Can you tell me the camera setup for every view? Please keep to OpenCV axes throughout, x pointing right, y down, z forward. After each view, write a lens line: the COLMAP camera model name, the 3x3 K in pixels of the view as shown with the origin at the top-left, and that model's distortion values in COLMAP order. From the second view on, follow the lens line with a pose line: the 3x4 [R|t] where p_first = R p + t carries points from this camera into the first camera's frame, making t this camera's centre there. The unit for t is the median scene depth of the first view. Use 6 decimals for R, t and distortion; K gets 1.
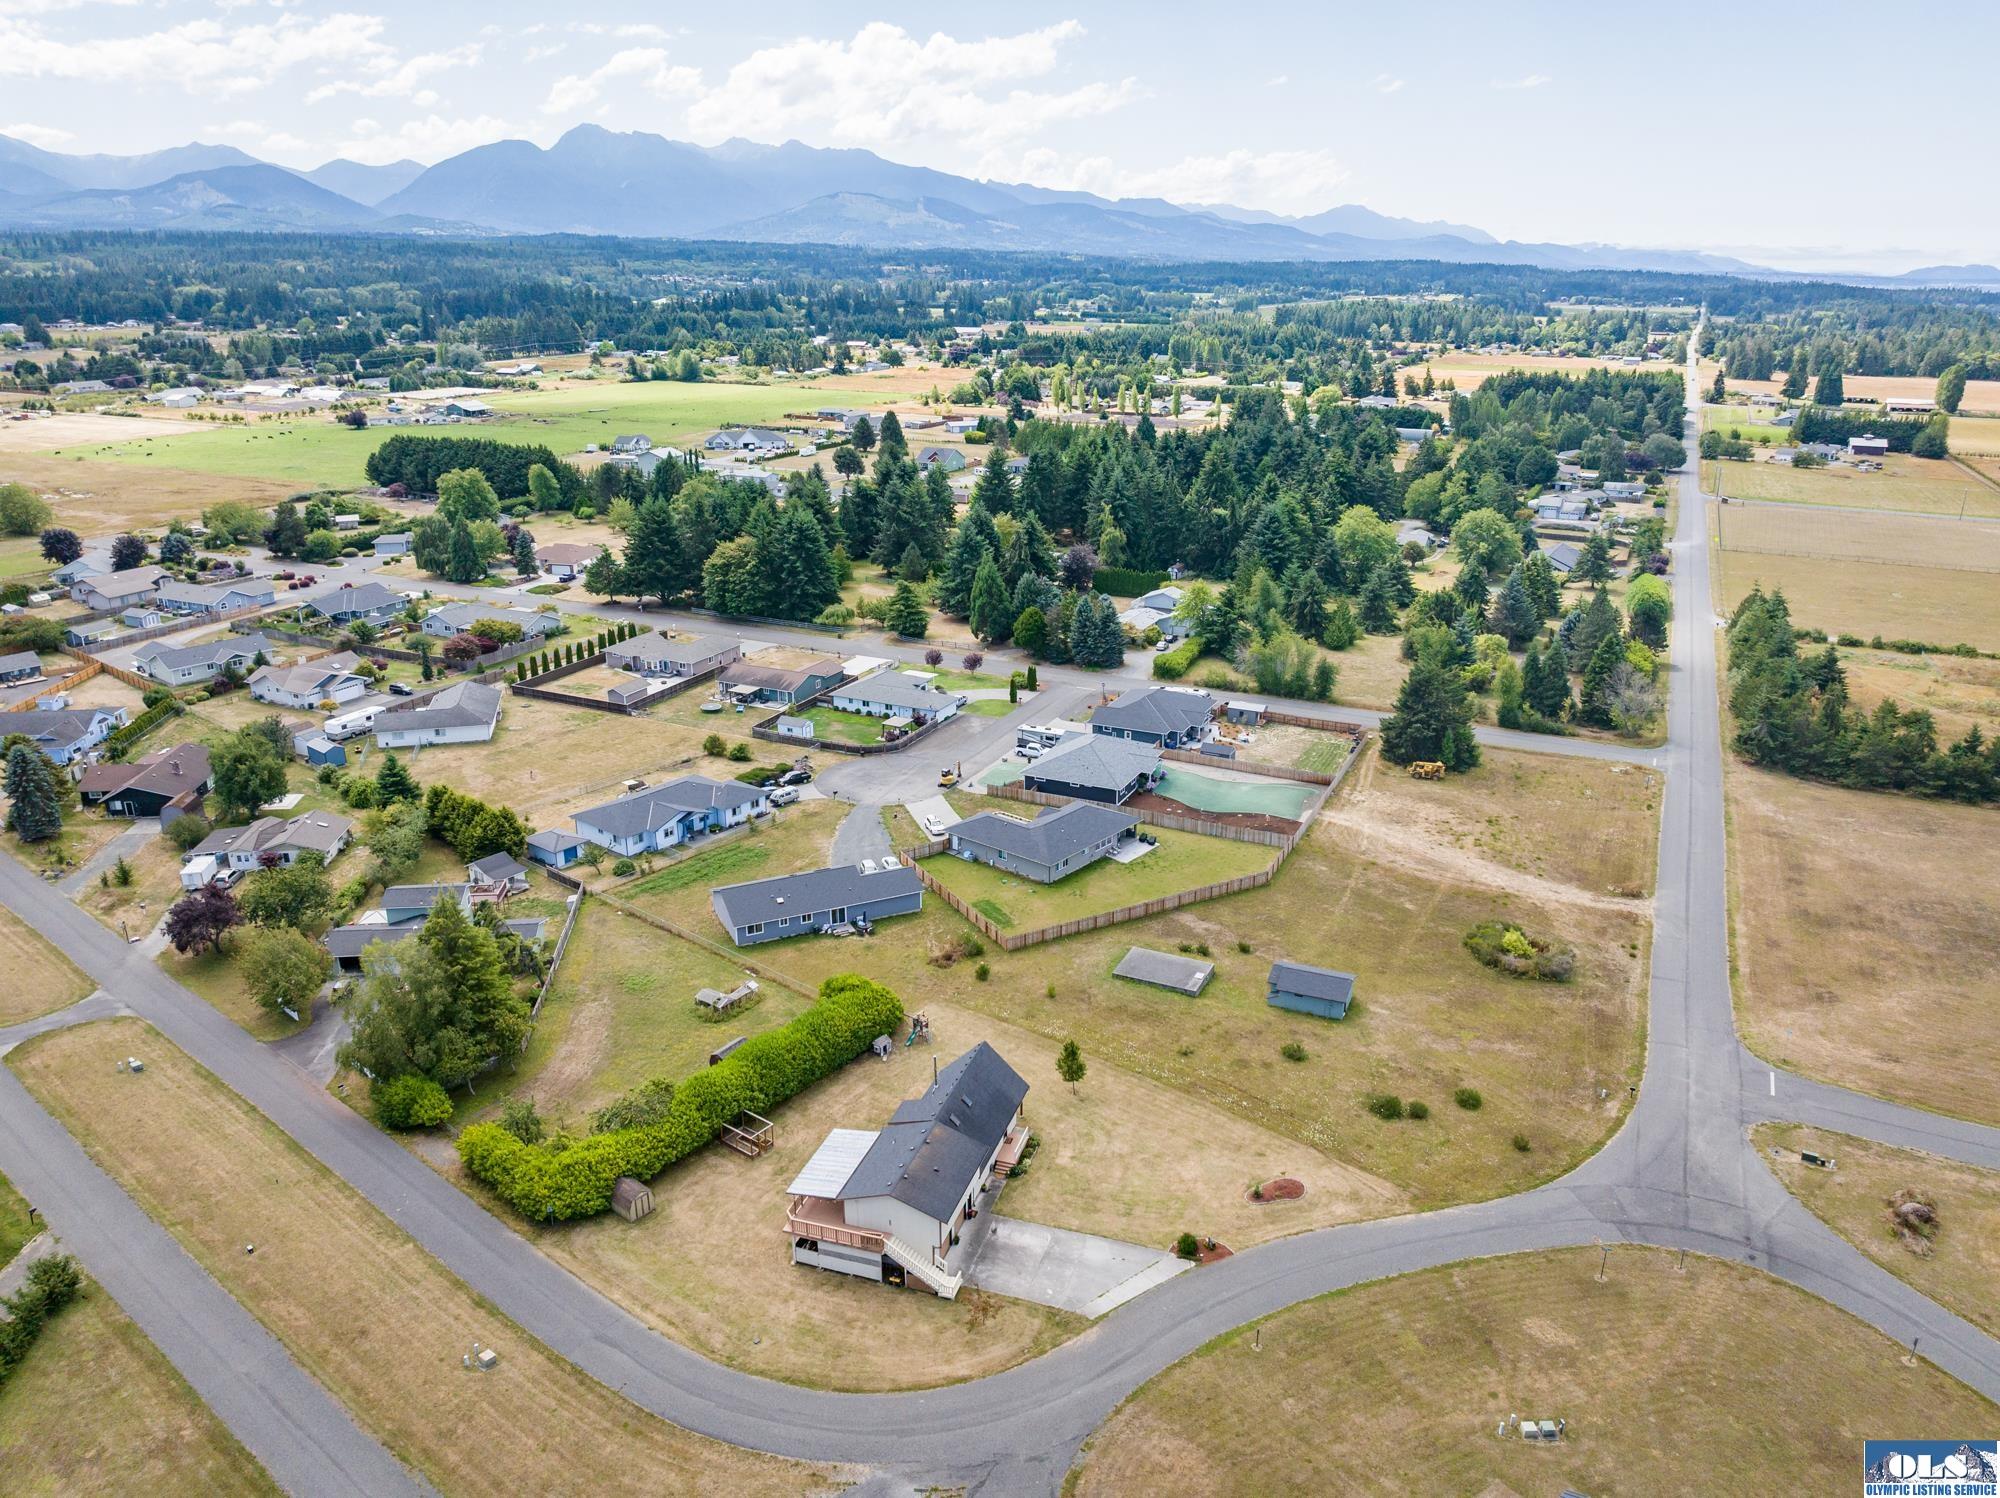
lens RADIAL K [[1409.8, 0, 1012.7], [0, 1409.8, 737.7], [0, 0, 1]] dist [-0.035048, -0.000171]
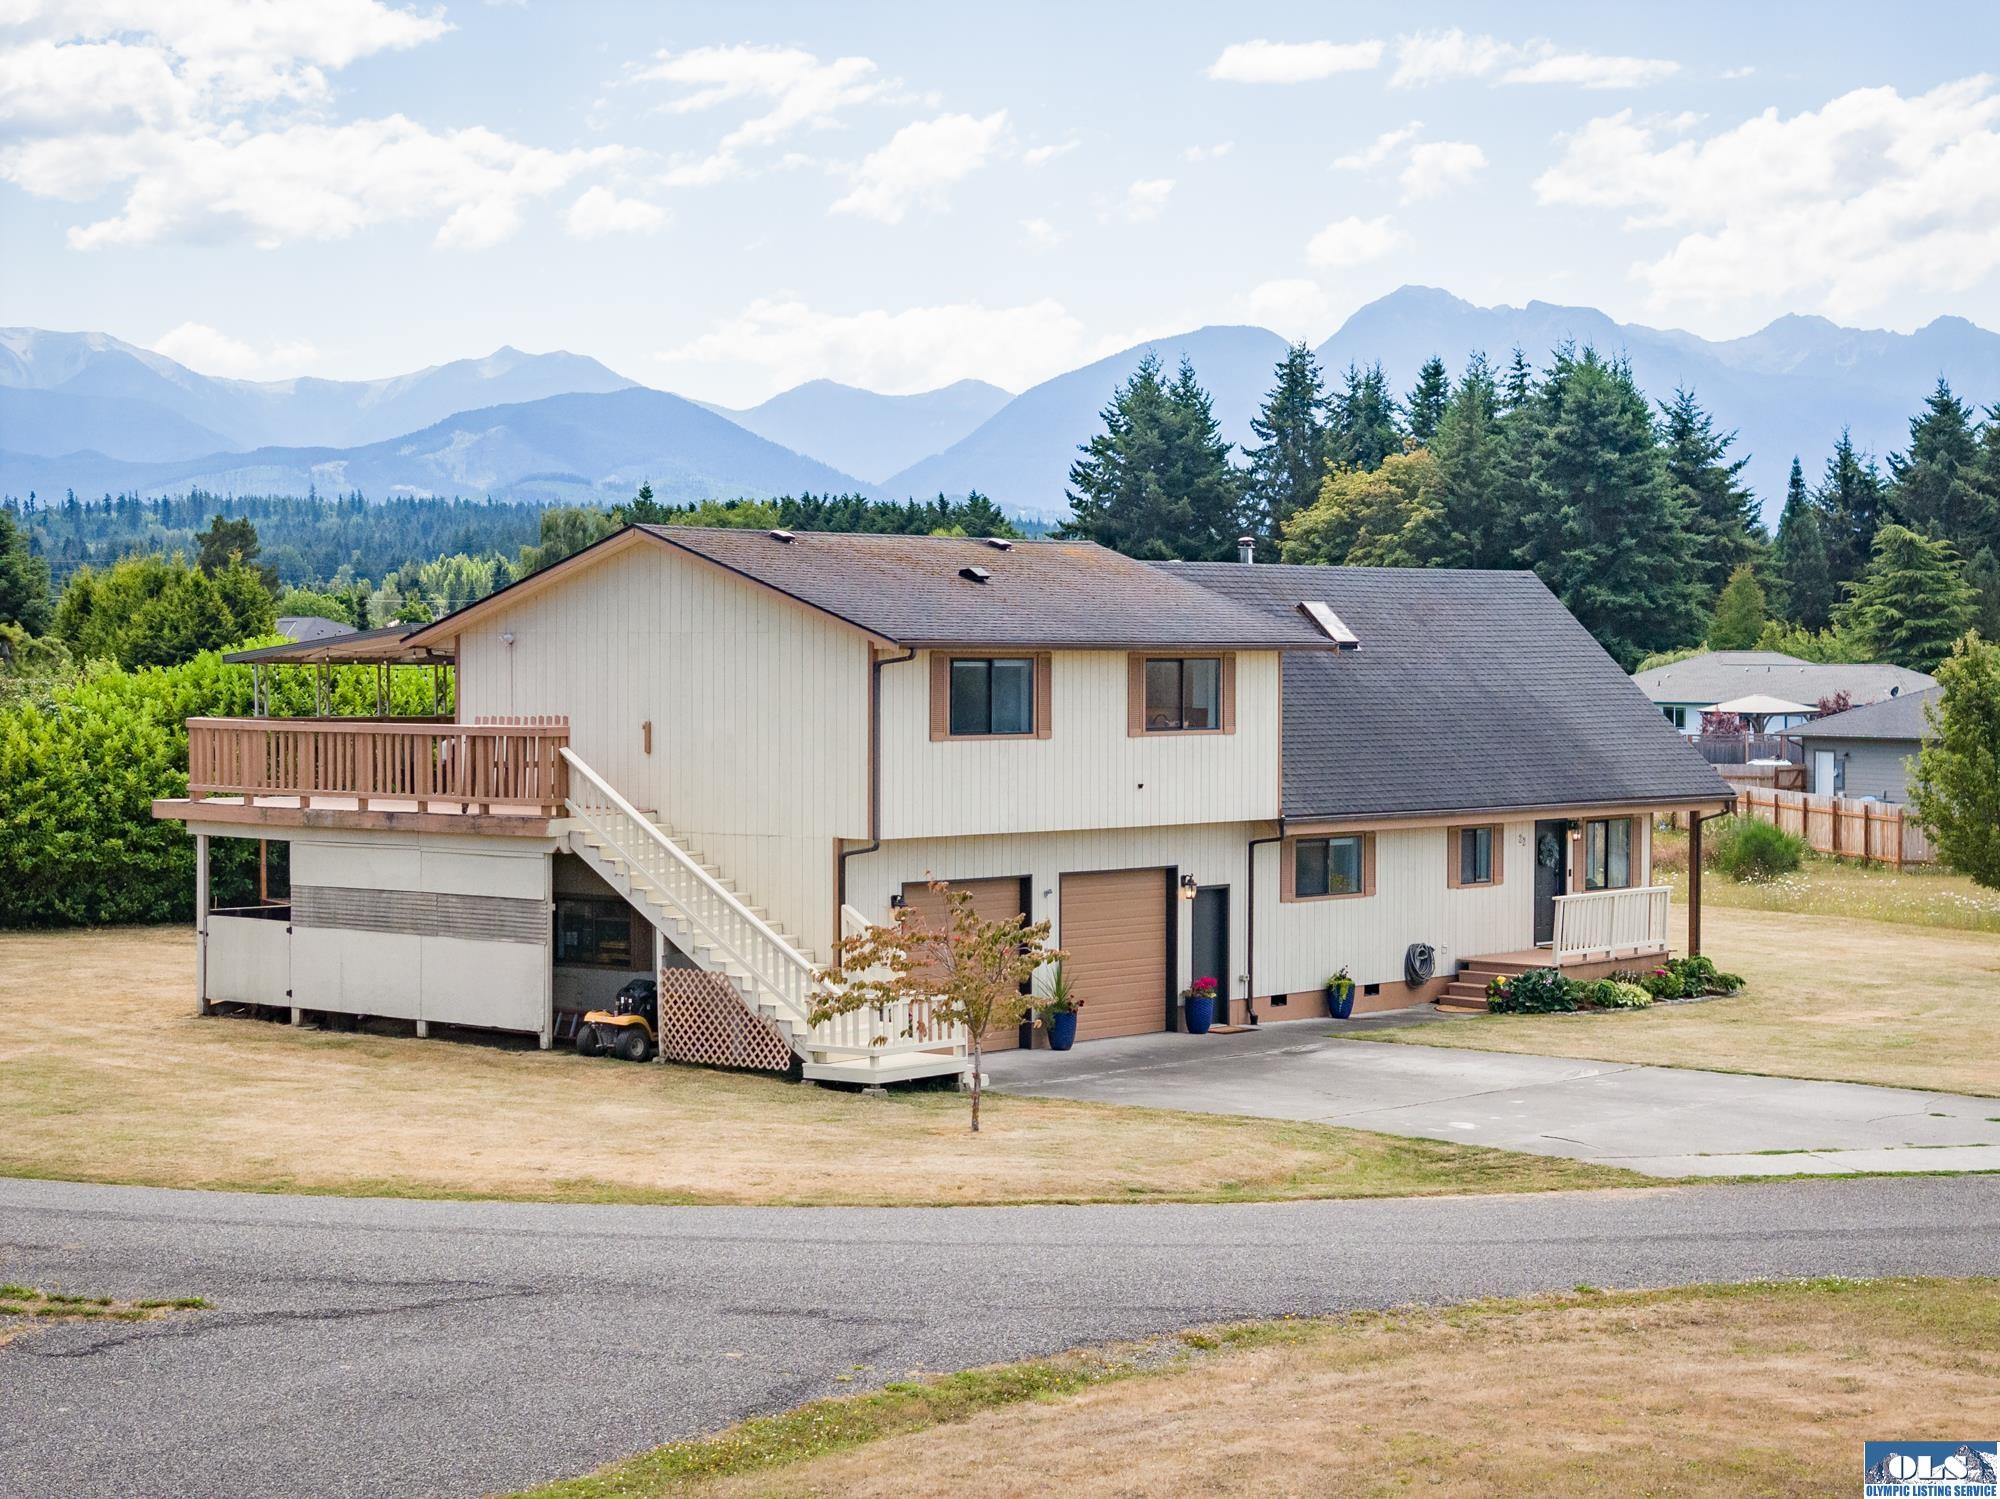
lens RADIAL K [[4017.1, 0, 927.9], [0, 4017.1, 750.1], [0, 0, 1]] dist [-0.178270, 0.337308]
pose [[0.922507, 0.010925, -0.385826, 0.063966], [-0.125006, 0.954181, -0.271869, 0.213492], [0.365177, 0.299032, 0.881604, 0.247266]]
